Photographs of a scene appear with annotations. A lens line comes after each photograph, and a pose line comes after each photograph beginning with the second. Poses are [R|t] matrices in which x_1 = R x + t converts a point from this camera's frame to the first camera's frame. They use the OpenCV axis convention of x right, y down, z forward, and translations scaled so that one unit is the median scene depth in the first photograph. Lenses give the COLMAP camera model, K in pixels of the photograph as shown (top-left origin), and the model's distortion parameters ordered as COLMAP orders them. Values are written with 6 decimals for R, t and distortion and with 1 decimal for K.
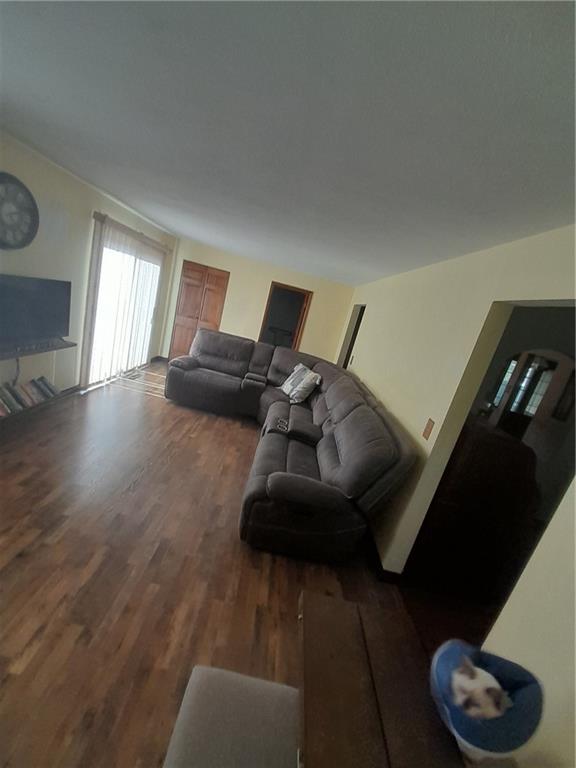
lens RADIAL K [[314.8, 0, 290.6], [0, 314.8, 384.2], [0, 0, 1]] dist [0.000361, -0.000060]
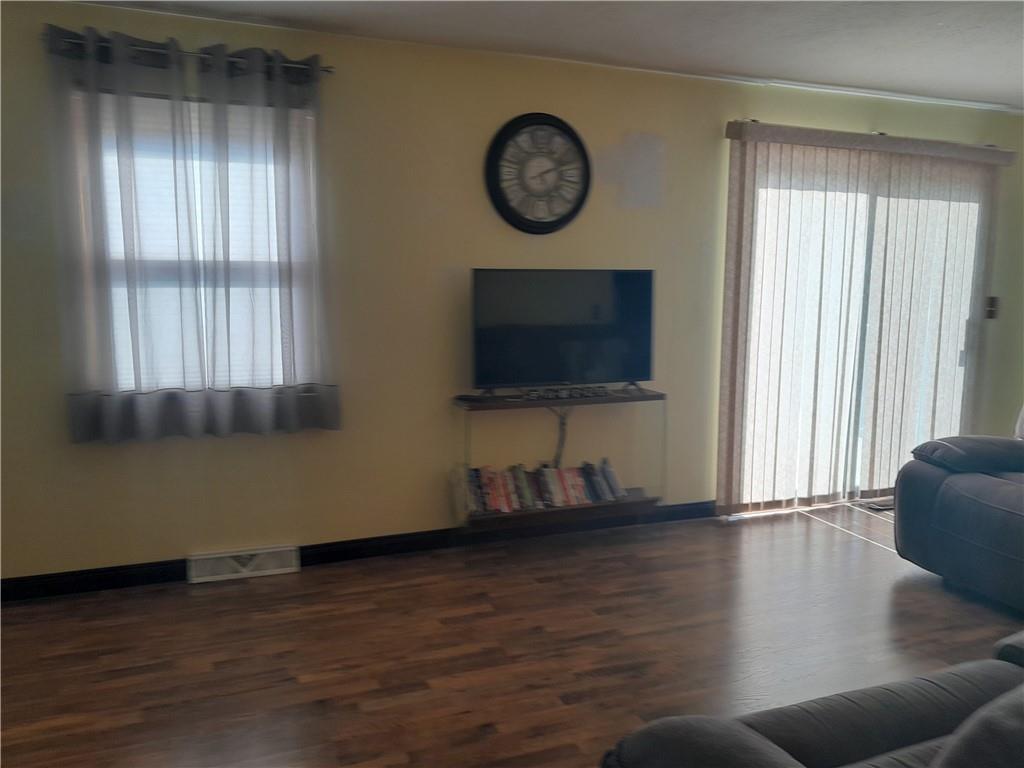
lens RADIAL K [[811.1, 0, 507.9], [0, 811.1, 379.2], [0, 0, 1]] dist [0.066329, -0.142444]
pose [[0.352941, -0.116627, -0.928348, 0.366960], [-0.146222, 0.973134, -0.177845, 0.097661], [0.924149, 0.198514, 0.326405, 0.371670]]
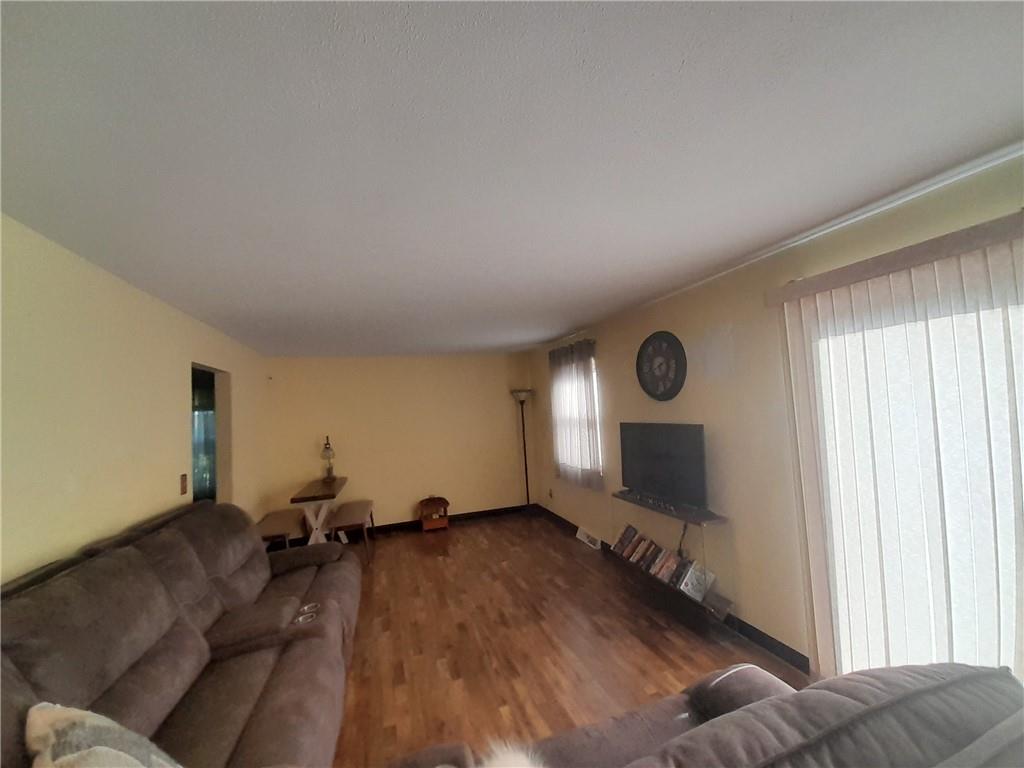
lens RADIAL K [[388.3, 0, 515.7], [0, 388.3, 392.4], [0, 0, 1]] dist [0.000442, -0.000065]
pose [[-0.925259, -0.216907, -0.311203, -0.062285], [-0.259900, 0.960066, 0.103564, -0.344546], [0.276312, 0.176705, -0.944684, 1.525050]]
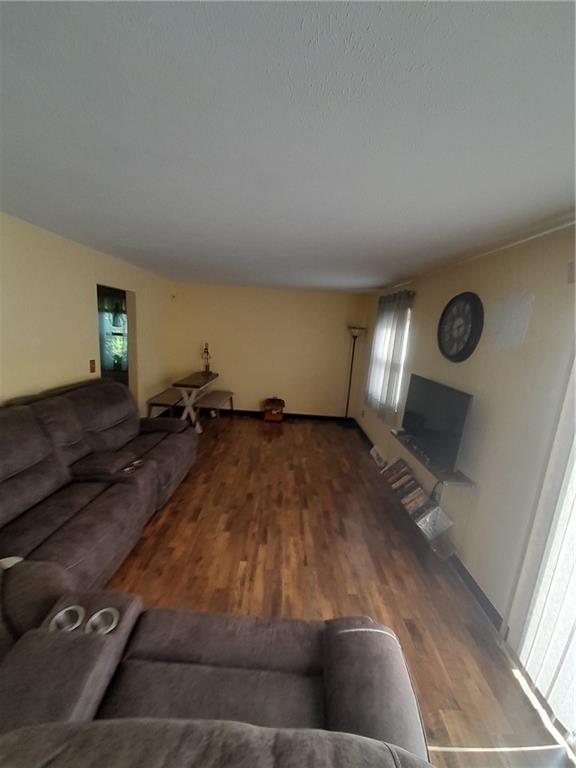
lens RADIAL K [[291.2, 0, 288.0], [0, 291.2, 384.0], [0, 0, 1]] dist [0.000442, -0.000065]
pose [[-0.944984, -0.317000, -0.080723, -0.249353], [-0.321747, 0.856200, 0.404228, -0.432817], [-0.059026, 0.407961, -0.911089, 1.458654]]
